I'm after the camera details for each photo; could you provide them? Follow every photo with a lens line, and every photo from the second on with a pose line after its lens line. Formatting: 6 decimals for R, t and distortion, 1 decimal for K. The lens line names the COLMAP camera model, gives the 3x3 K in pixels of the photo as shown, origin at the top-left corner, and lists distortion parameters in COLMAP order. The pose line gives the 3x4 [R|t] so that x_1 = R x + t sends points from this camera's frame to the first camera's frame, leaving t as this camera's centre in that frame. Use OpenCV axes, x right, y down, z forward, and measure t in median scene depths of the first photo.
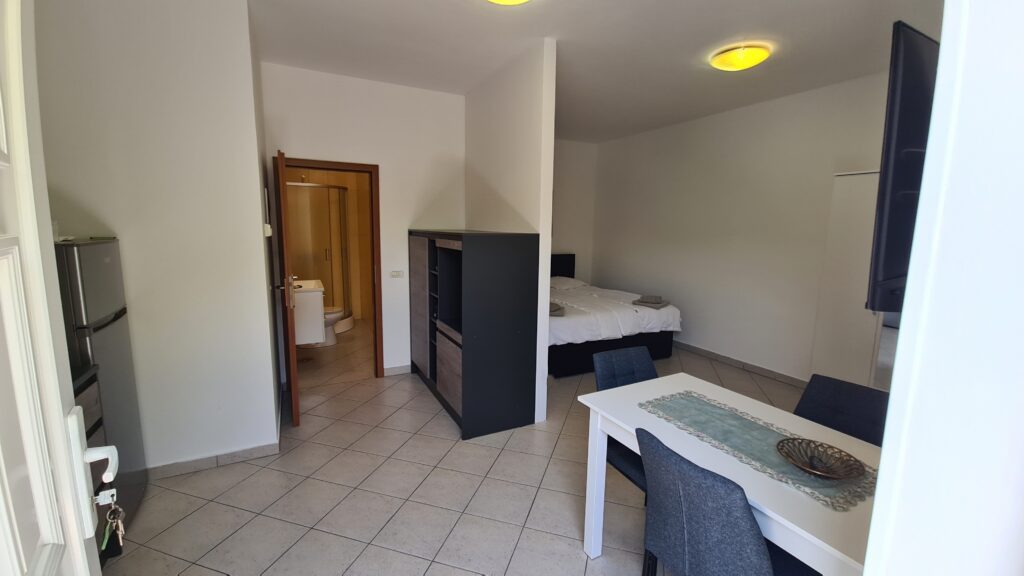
lens RADIAL K [[415.0, 0, 514.4], [0, 415.0, 281.2], [0, 0, 1]] dist [0.001280, -0.000030]
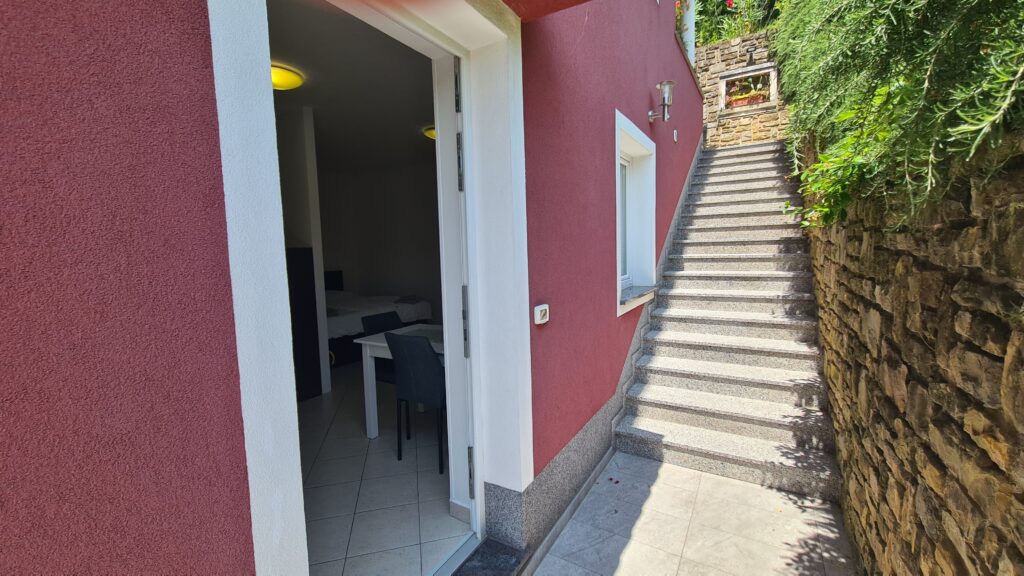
lens RADIAL K [[415.0, 0, 514.4], [0, 415.0, 281.2], [0, 0, 1]] dist [0.001280, -0.000030]
pose [[0.854932, -0.082539, 0.512131, -0.082085], [0.111342, 0.993448, -0.025758, 0.101608], [-0.506650, 0.079043, 0.858521, -0.489086]]
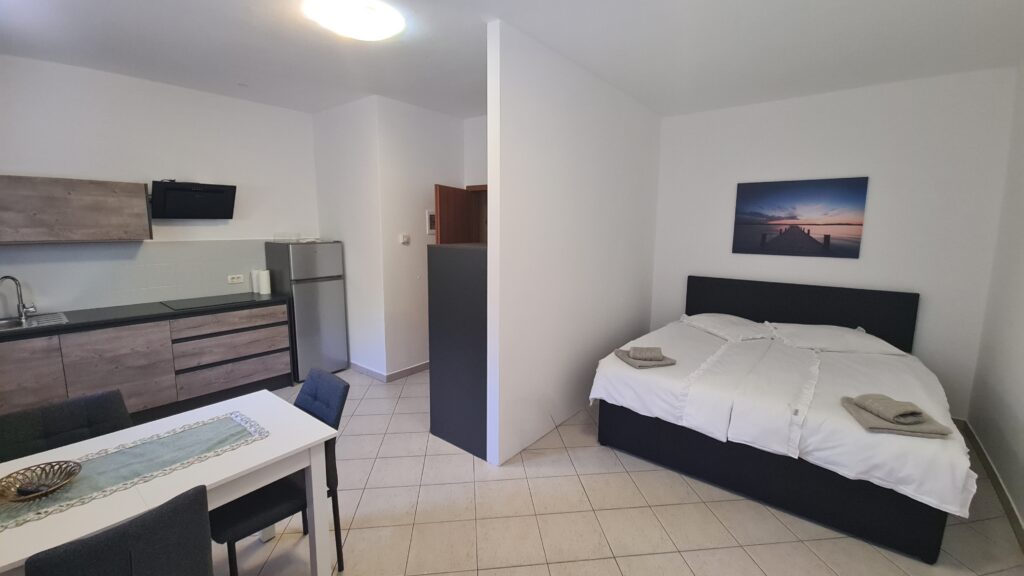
lens RADIAL K [[415.0, 0, 514.4], [0, 415.0, 281.2], [0, 0, 1]] dist [0.001280, -0.000030]
pose [[0.394279, 0.113772, -0.911921, 0.894120], [-0.128724, 0.989362, 0.067778, -0.109211], [0.909931, 0.090663, 0.404730, 0.720736]]
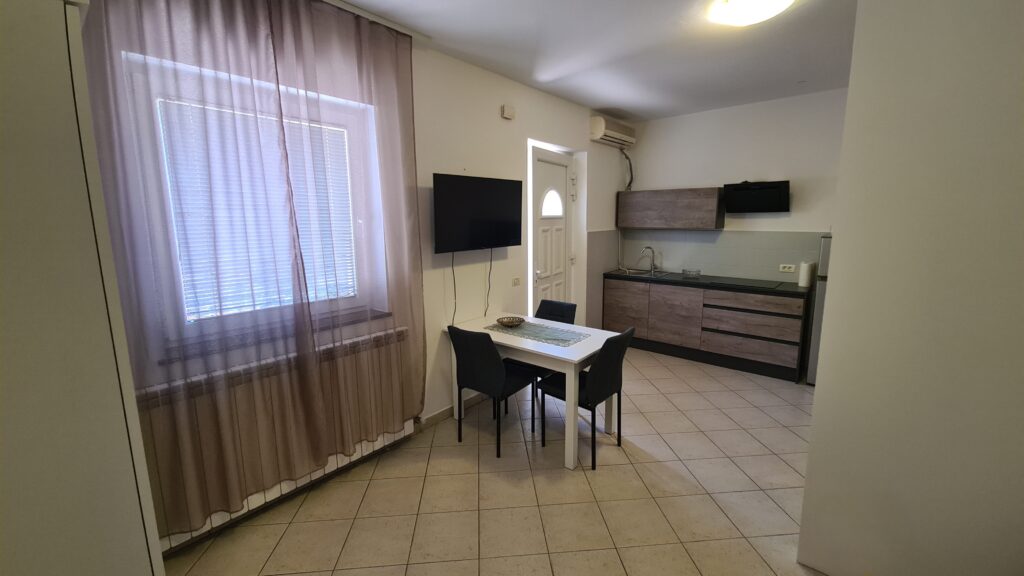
lens RADIAL K [[415.0, 0, 514.4], [0, 415.0, 281.2], [0, 0, 1]] dist [0.001280, -0.000030]
pose [[-0.928769, 0.050408, -0.367216, 0.713314], [-0.057126, 0.959406, 0.276182, -0.210824], [0.366231, 0.277486, -0.888187, 1.400177]]
